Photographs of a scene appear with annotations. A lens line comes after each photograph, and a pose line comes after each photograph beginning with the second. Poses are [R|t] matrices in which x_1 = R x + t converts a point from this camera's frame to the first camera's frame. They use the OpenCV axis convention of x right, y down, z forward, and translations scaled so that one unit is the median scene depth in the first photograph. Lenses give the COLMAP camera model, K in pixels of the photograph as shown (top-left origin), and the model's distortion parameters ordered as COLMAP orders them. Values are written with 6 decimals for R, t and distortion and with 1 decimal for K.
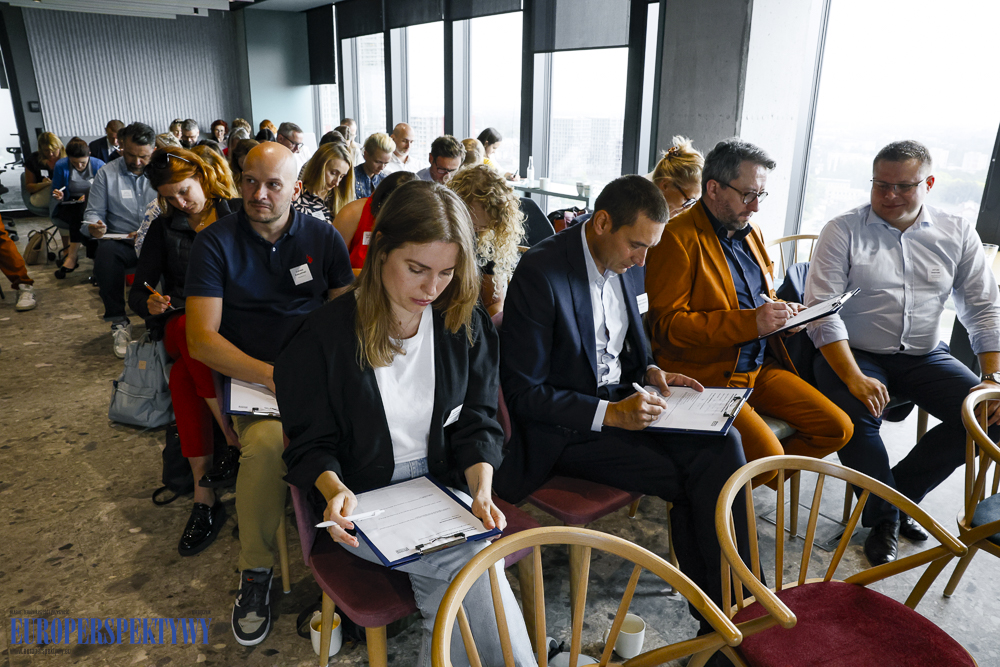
lens RADIAL K [[678.3, 0, 497.4], [0, 678.3, 331.2], [0, 0, 1]] dist [-0.043353, 0.029800]
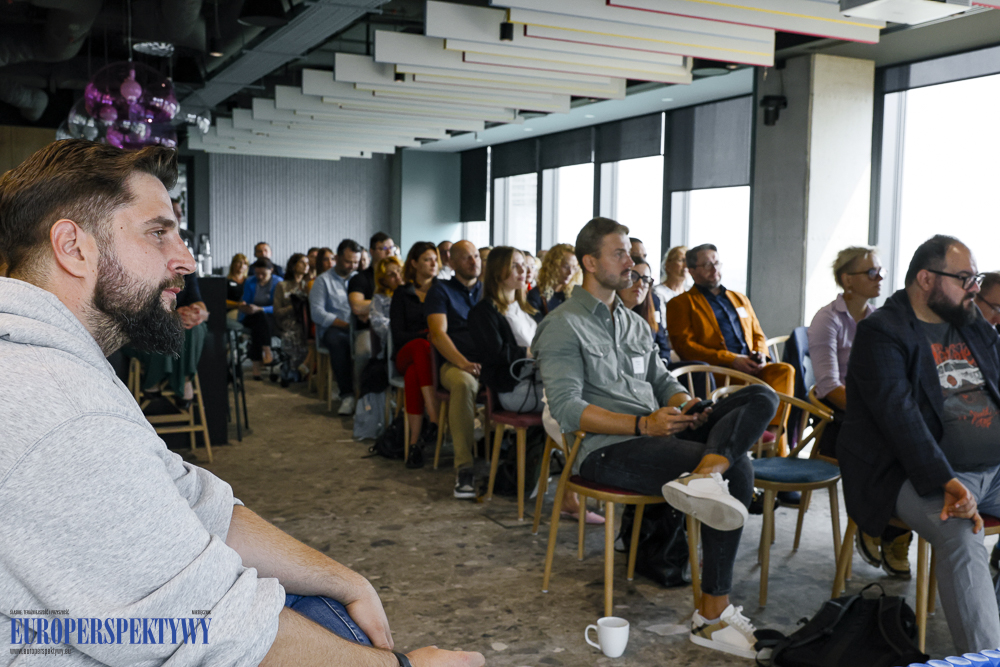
lens RADIAL K [[1013.3, 0, 494.9], [0, 1013.3, 337.7], [0, 0, 1]] dist [0.021382, 0.000000]
pose [[0.978910, 0.022563, -0.203041, 0.096715], [-0.071232, 0.969206, -0.235724, 0.184475], [0.191470, 0.245216, 0.950373, -0.459267]]
